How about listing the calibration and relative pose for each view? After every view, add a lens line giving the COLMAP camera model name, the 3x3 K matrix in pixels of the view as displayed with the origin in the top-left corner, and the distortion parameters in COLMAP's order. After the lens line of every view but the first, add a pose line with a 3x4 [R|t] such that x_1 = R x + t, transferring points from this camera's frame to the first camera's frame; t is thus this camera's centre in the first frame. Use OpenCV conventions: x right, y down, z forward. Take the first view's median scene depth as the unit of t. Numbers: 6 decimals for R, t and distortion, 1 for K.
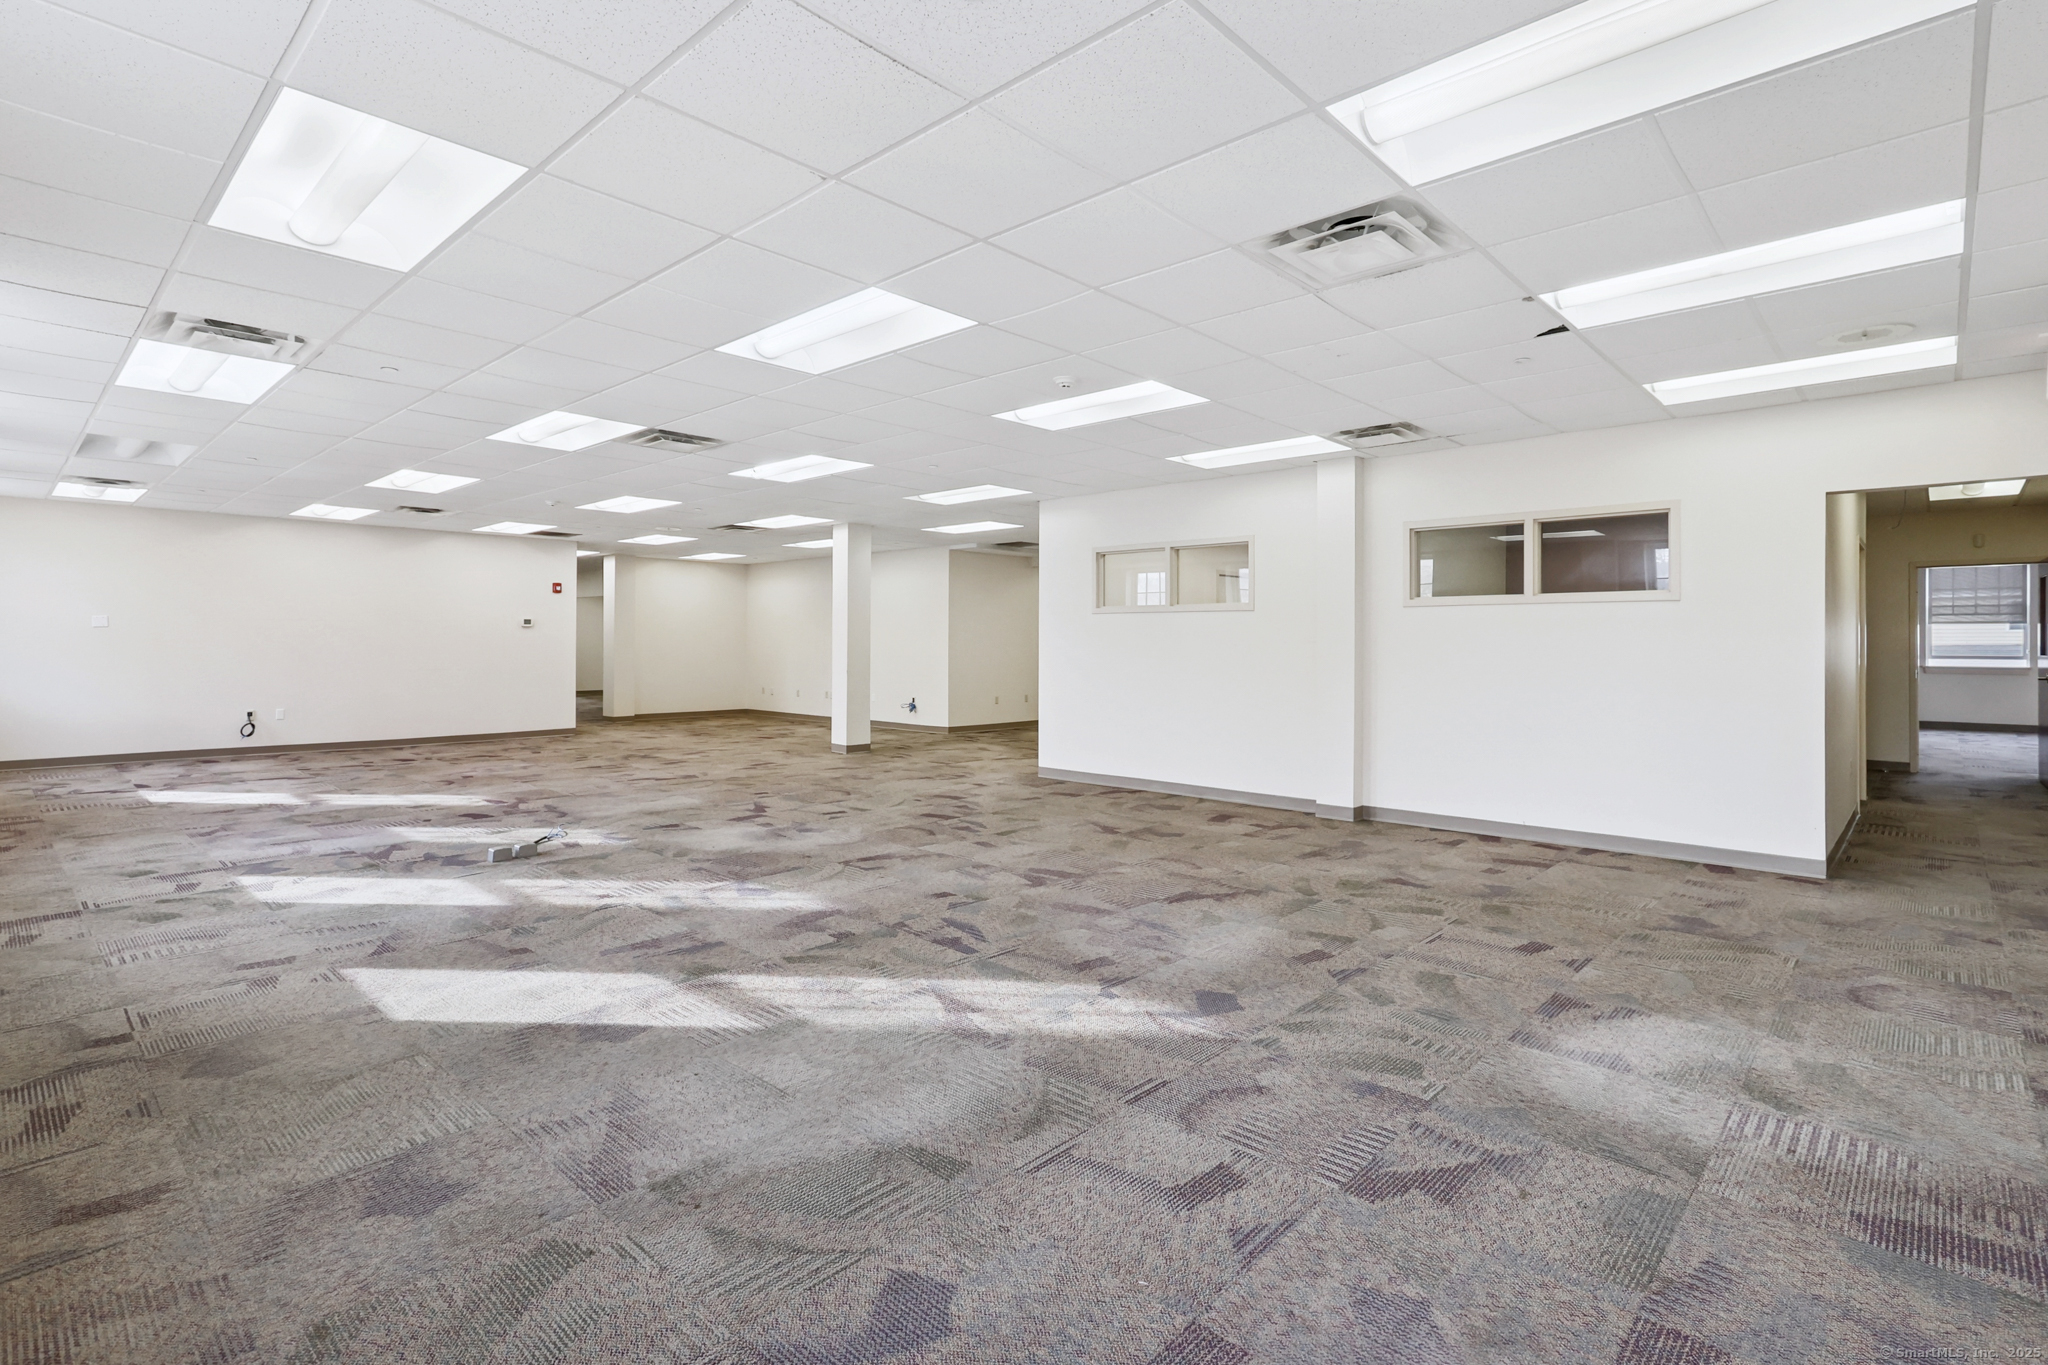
lens RADIAL K [[945.0, 0, 1037.9], [0, 945.0, 645.6], [0, 0, 1]] dist [-0.013337, 0.009895]
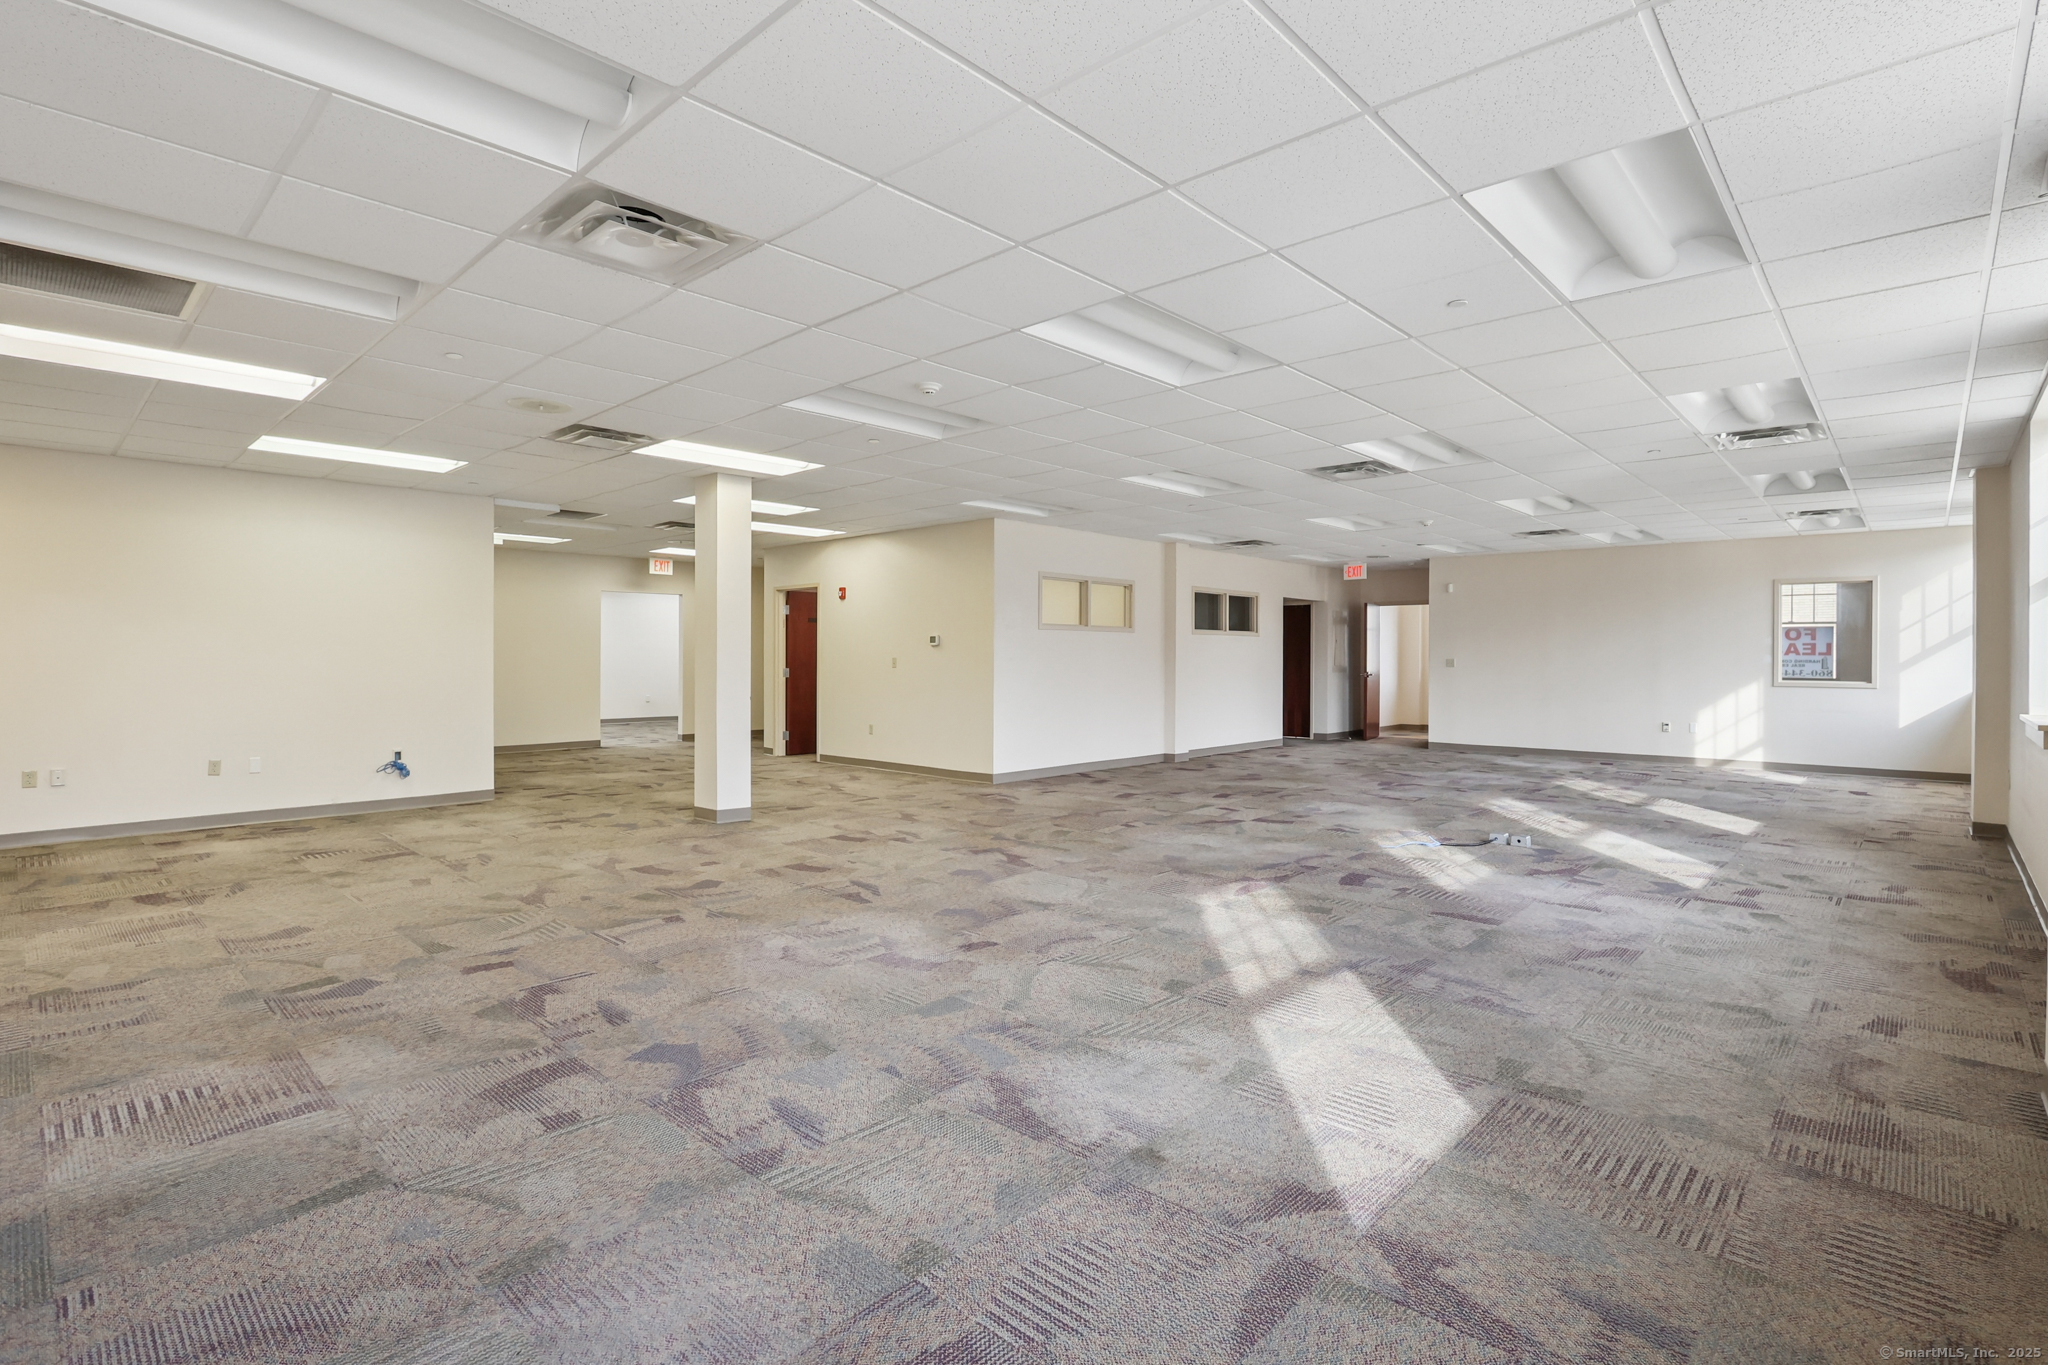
lens RADIAL K [[945.0, 0, 1037.9], [0, 945.0, 645.6], [0, 0, 1]] dist [-0.013337, 0.009895]
pose [[0.039315, 0.004133, 0.999218, -1.445849], [-0.002867, 0.999988, -0.004024, -0.014047], [-0.999223, -0.002707, 0.039327, 1.272631]]
